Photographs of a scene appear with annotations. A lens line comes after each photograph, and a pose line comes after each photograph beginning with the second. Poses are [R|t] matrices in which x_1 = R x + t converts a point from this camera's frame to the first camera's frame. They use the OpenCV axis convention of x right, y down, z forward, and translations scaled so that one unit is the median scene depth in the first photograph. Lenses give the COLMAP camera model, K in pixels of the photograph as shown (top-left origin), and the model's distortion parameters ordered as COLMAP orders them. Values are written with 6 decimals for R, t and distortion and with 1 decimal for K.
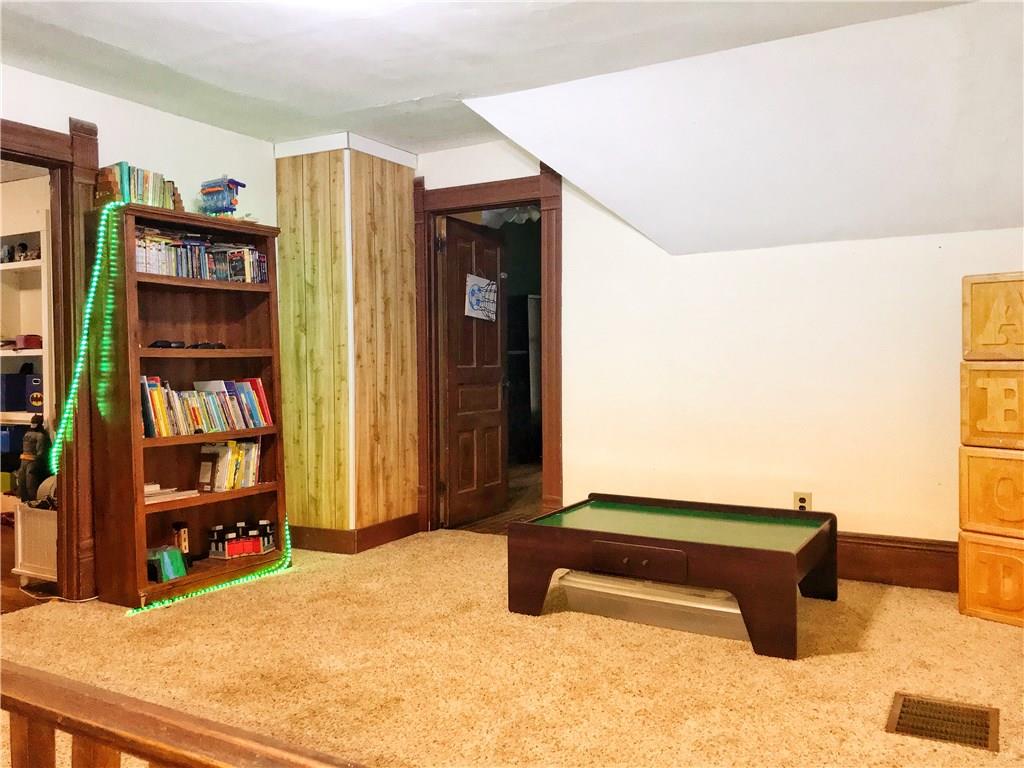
lens RADIAL K [[839.5, 0, 511.2], [0, 839.5, 377.2], [0, 0, 1]] dist [0.017992, -0.000160]
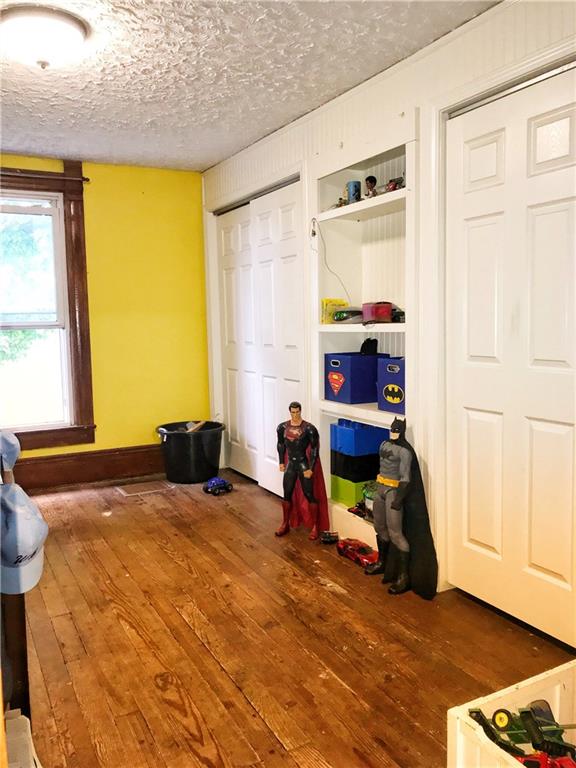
lens RADIAL K [[629.6, 0, 288.3], [0, 629.6, 383.4], [0, 0, 1]] dist [0.017992, -0.000160]
pose [[0.849336, 0.037277, -0.526535, -0.362376], [0.009973, 0.996192, 0.086614, -0.029427], [0.527758, -0.078816, 0.845730, 0.512679]]
